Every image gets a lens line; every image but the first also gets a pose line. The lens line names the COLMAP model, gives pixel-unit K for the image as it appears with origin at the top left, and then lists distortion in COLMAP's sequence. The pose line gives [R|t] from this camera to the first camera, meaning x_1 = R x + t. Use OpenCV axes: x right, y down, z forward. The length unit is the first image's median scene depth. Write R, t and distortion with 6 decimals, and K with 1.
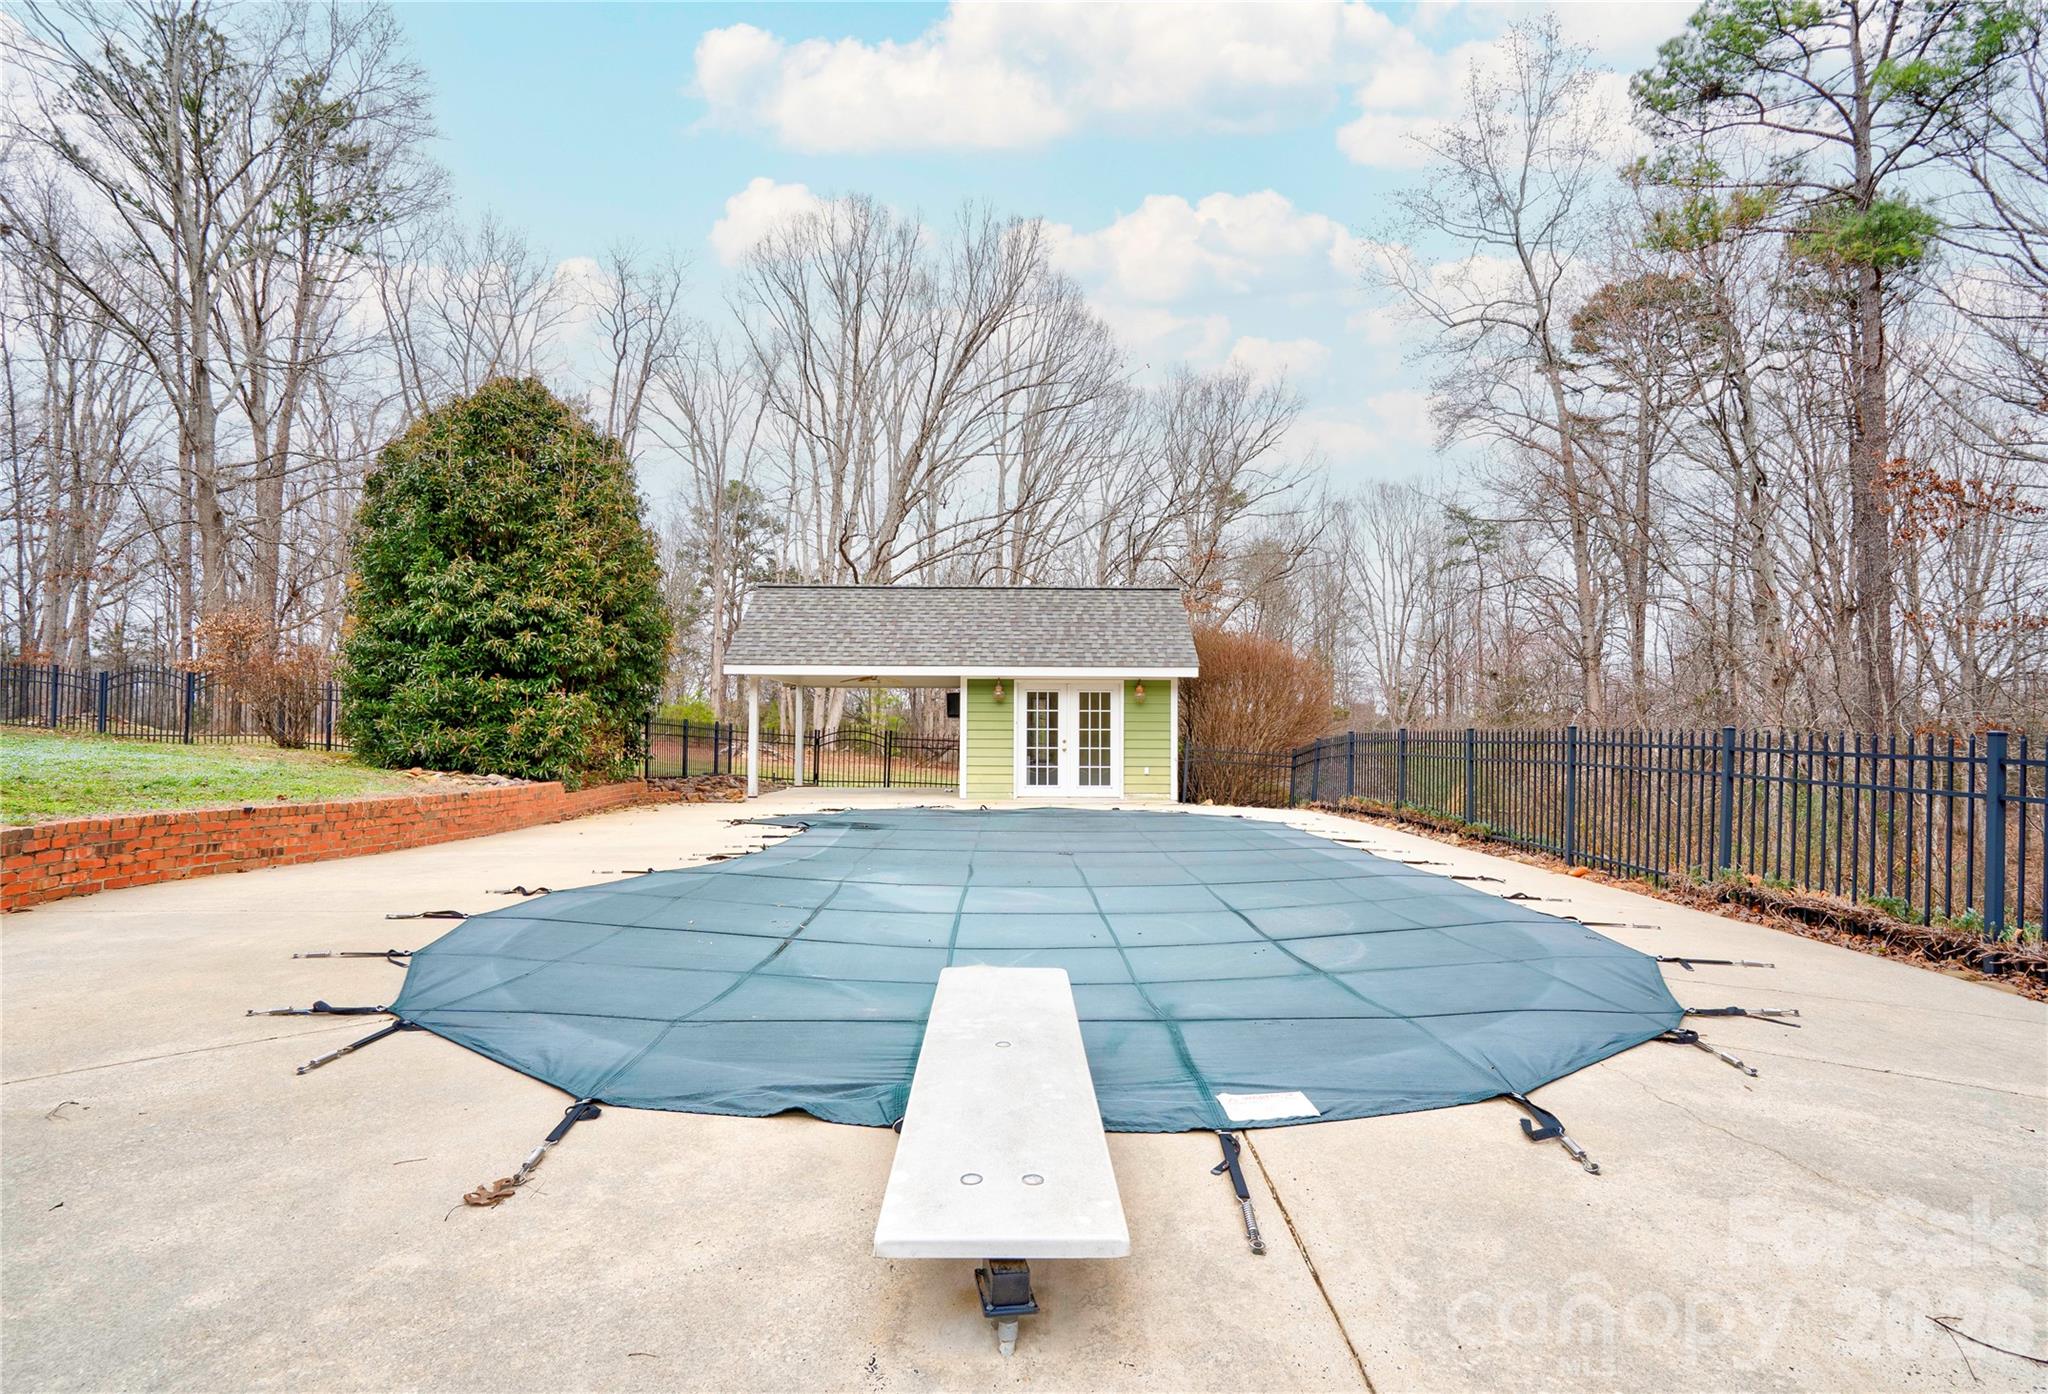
lens RADIAL K [[993.3, 0, 1022.4], [0, 993.3, 720.4], [0, 0, 1]] dist [-0.068800, 0.024416]
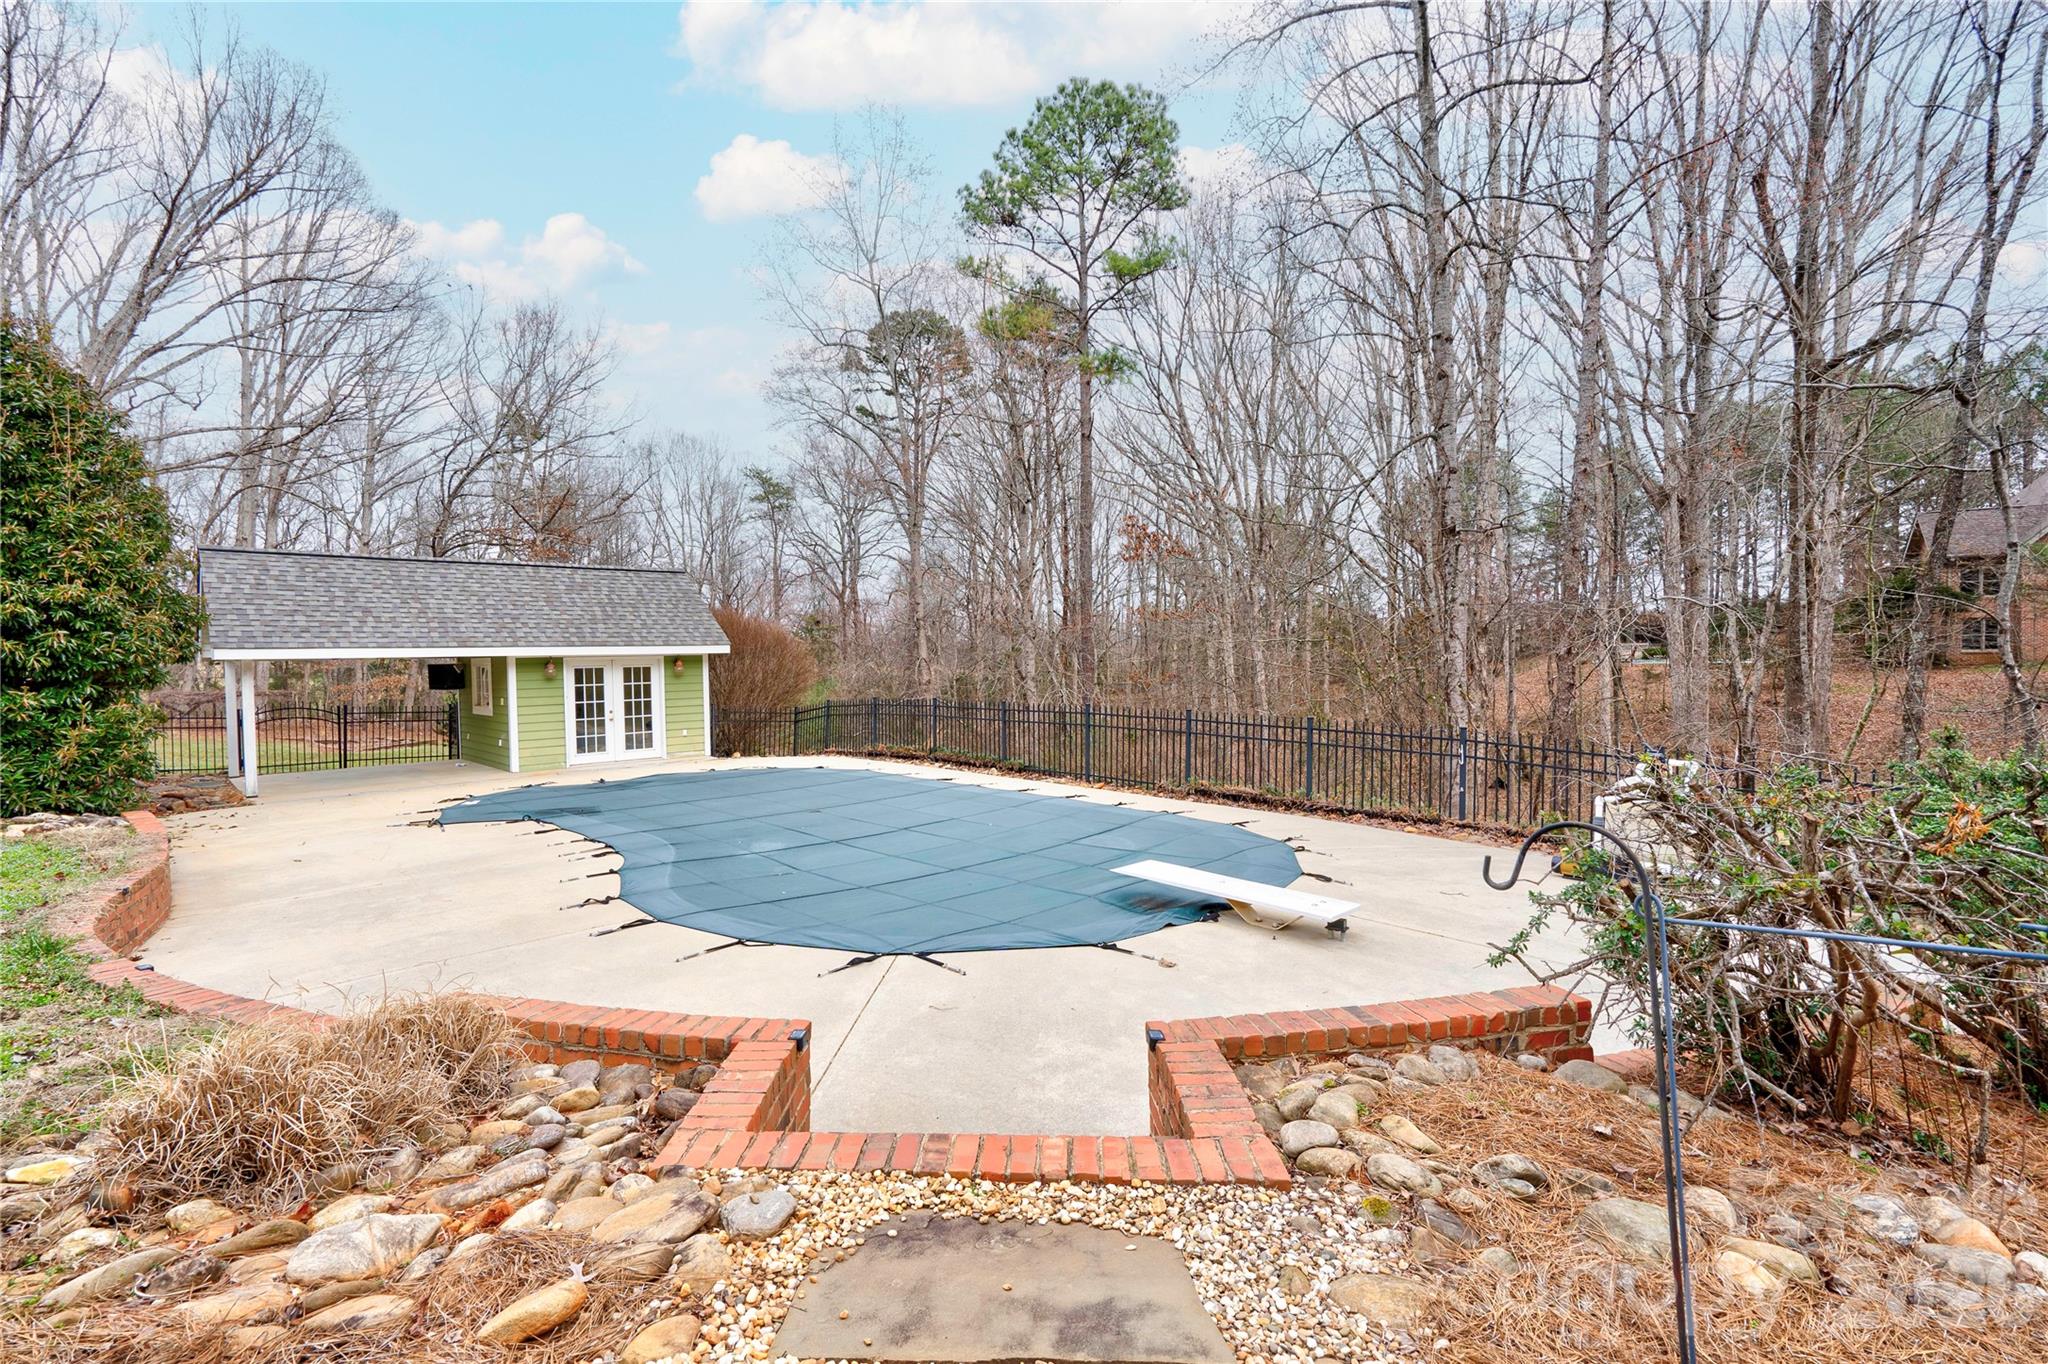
lens RADIAL K [[953.9, 0, 1019.4], [0, 953.9, 714.4], [0, 0, 1]] dist [-0.000681, -0.000285]
pose [[0.719199, -0.064261, 0.691826, -0.369743], [0.008091, 0.996421, 0.084143, -0.062614], [-0.694757, -0.054918, 0.717145, -0.085931]]
